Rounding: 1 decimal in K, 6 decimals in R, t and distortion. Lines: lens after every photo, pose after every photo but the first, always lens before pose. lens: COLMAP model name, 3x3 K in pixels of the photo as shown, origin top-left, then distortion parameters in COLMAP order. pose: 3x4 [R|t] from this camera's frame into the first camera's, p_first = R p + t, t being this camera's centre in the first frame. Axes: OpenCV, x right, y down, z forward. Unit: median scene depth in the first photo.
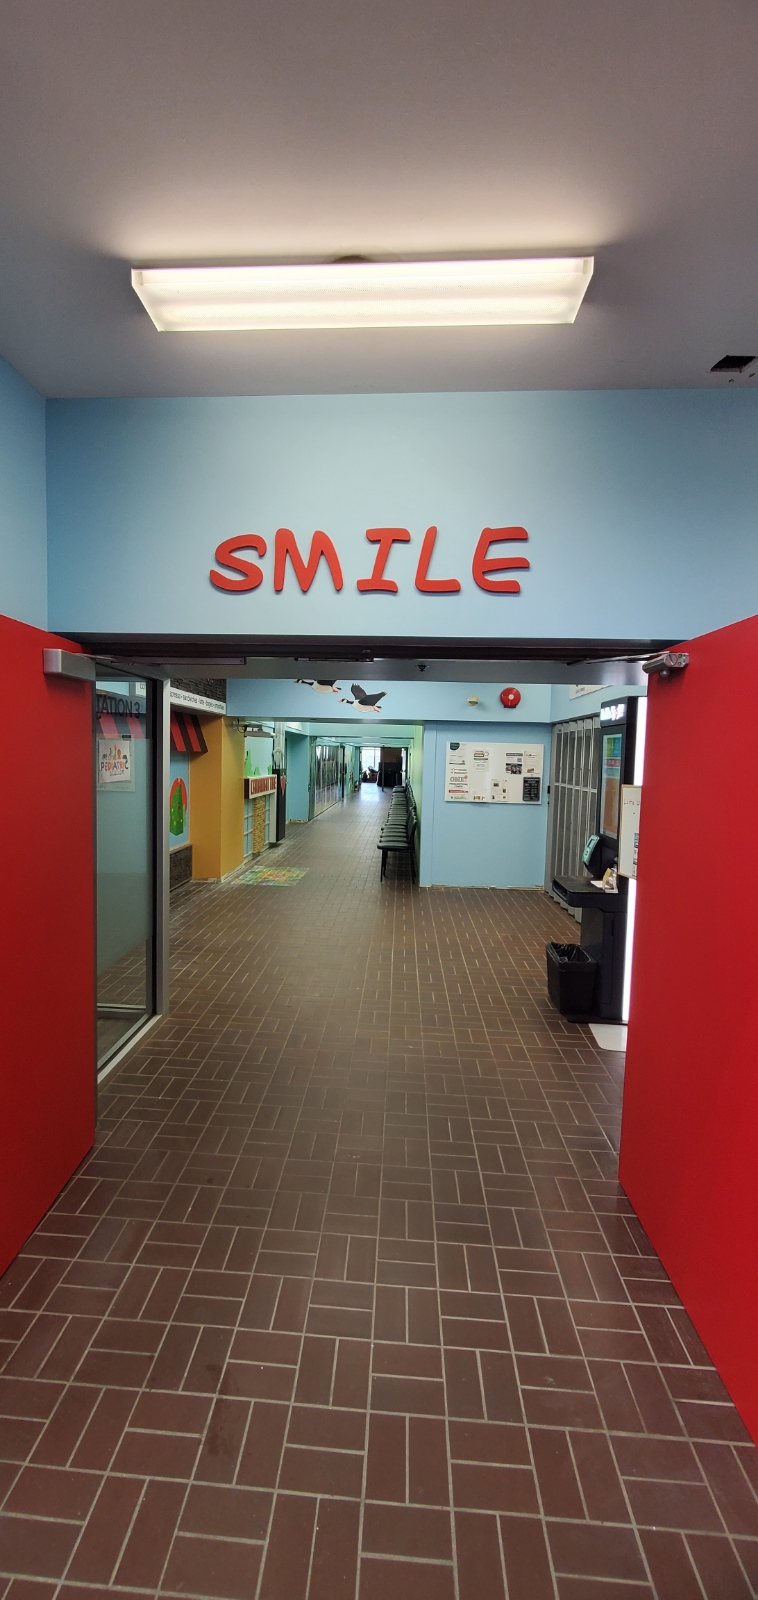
lens RADIAL K [[630.9, 0, 363.8], [0, 630.9, 803.1], [0, 0, 1]] dist [-0.013600, 0.000375]
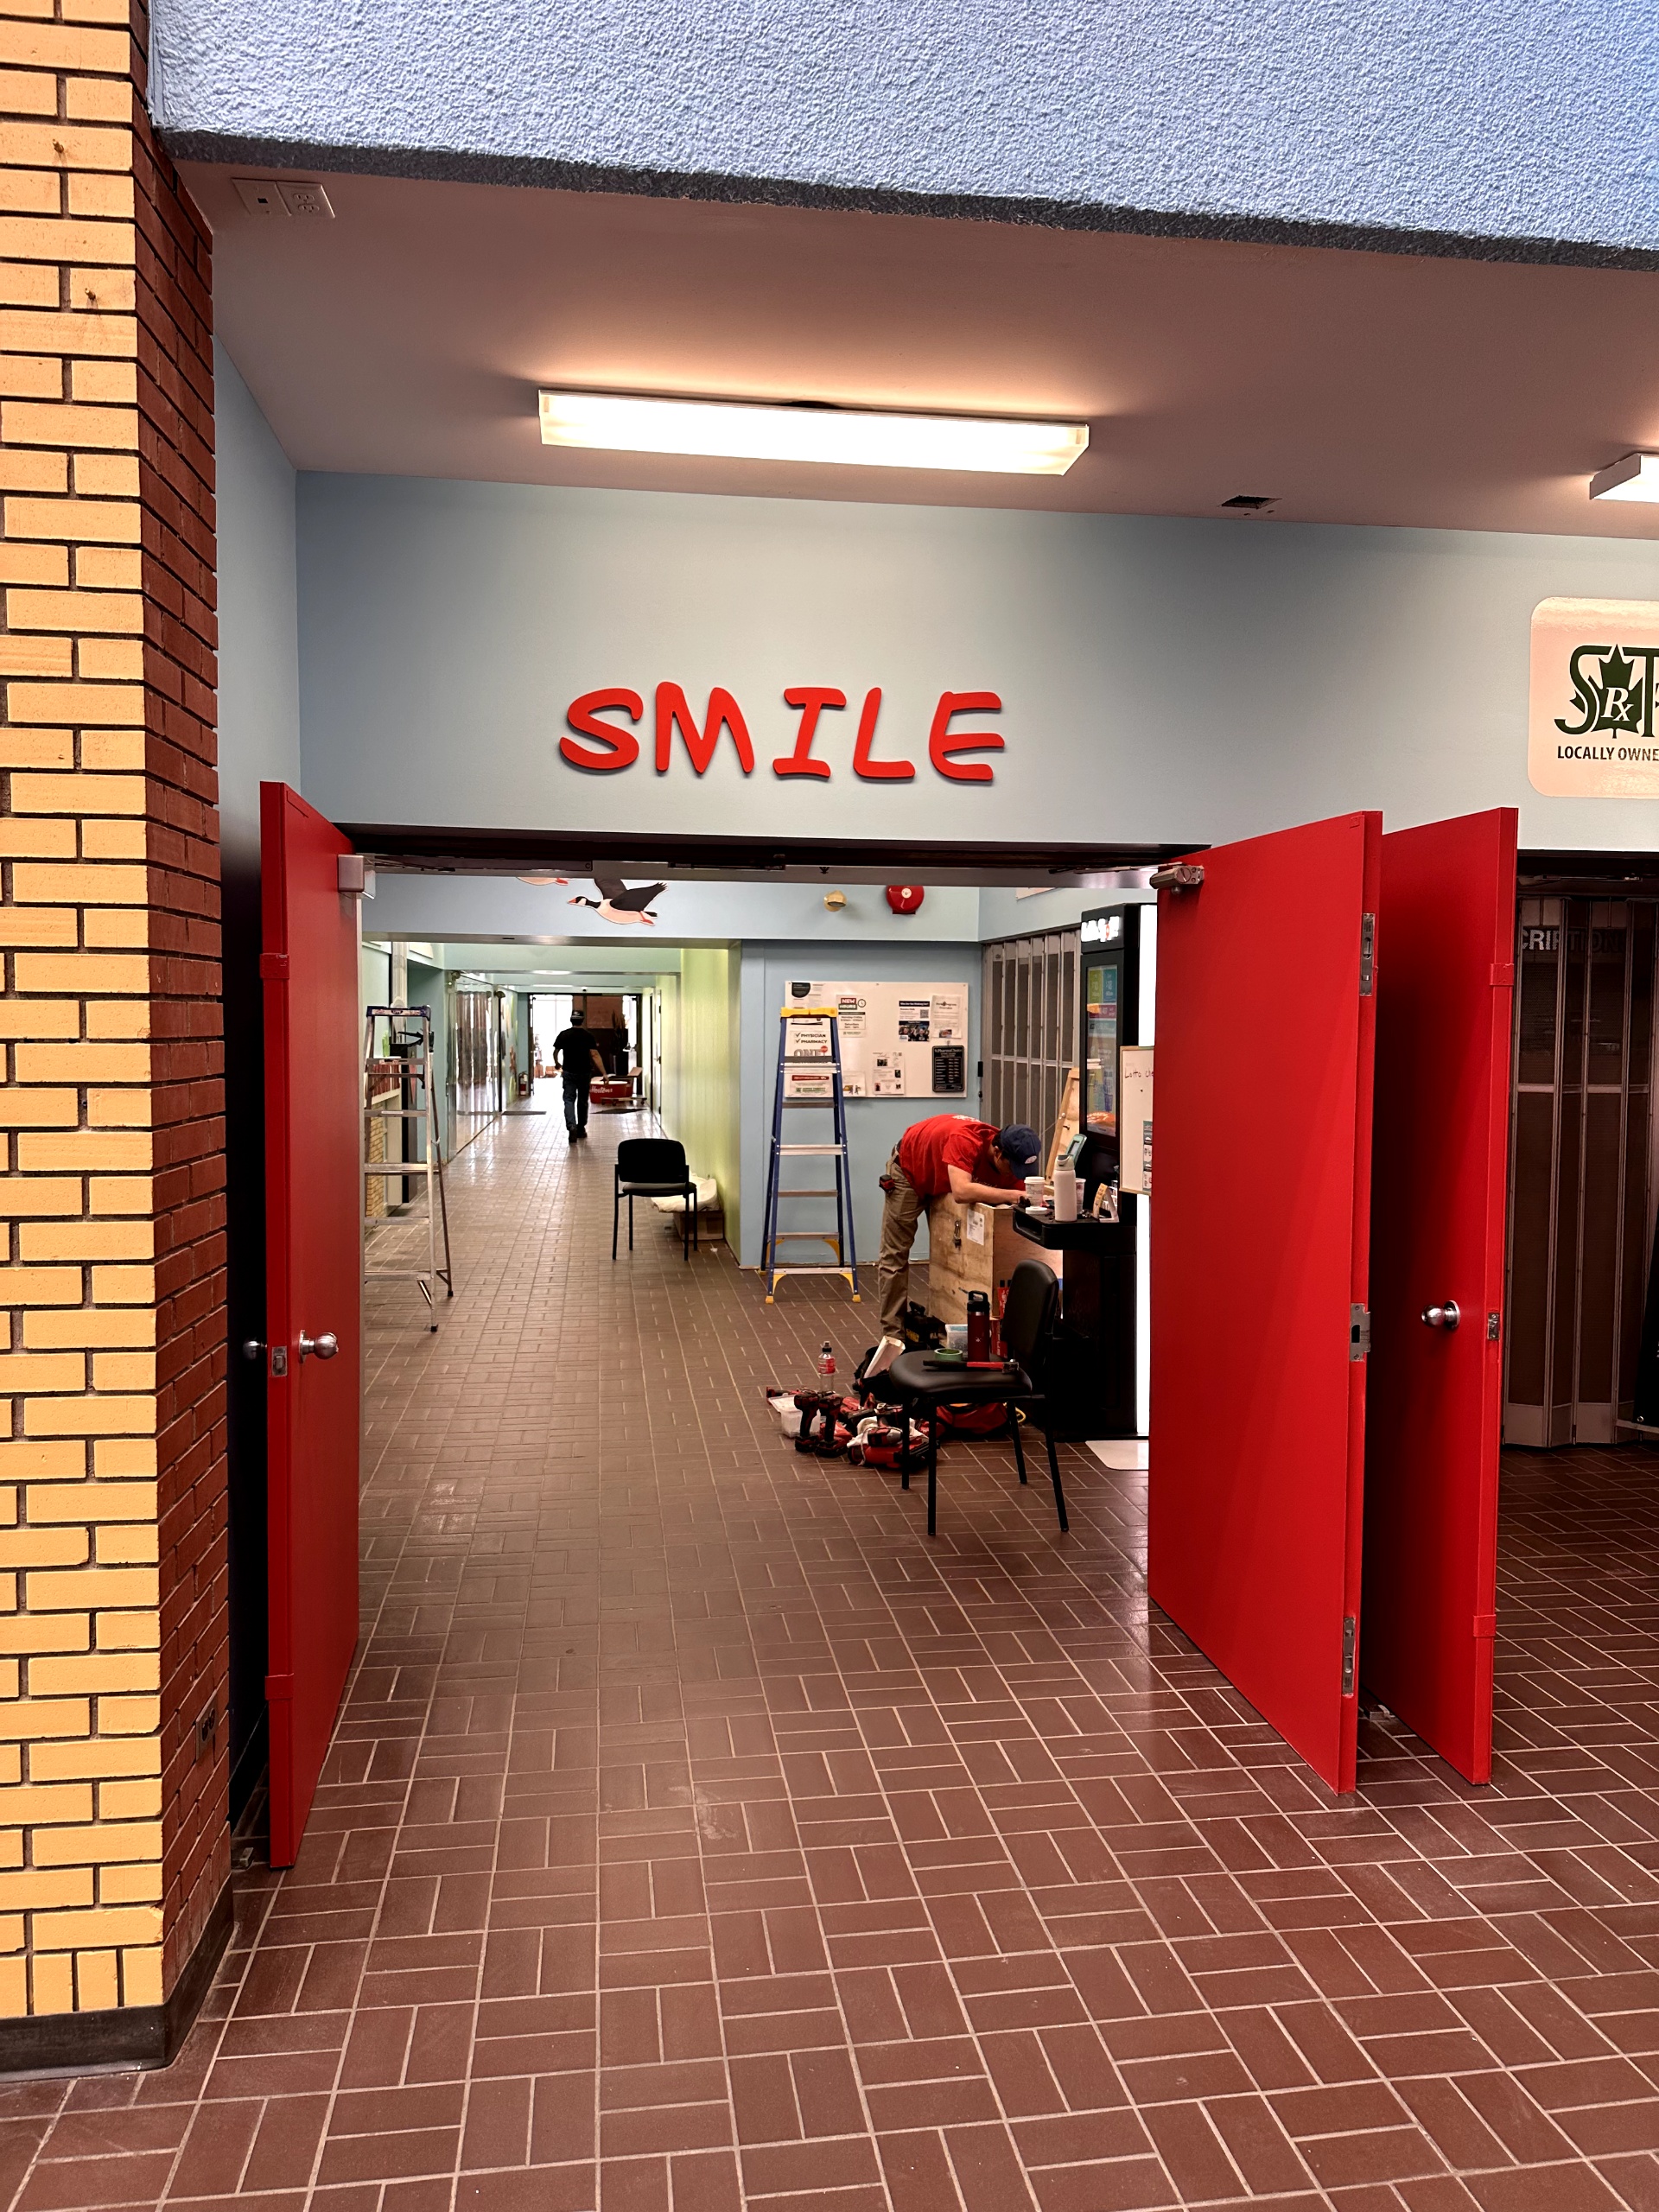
lens RADIAL K [[1578.3, 0, 818.9], [0, 1578.3, 1093.7], [0, 0, 1]] dist [0.047445, -0.036860]
pose [[0.976621, -0.028688, 0.213047, -0.232151], [0.033943, 0.999202, -0.021049, 0.043368], [-0.212273, 0.027789, 0.976815, -0.496472]]
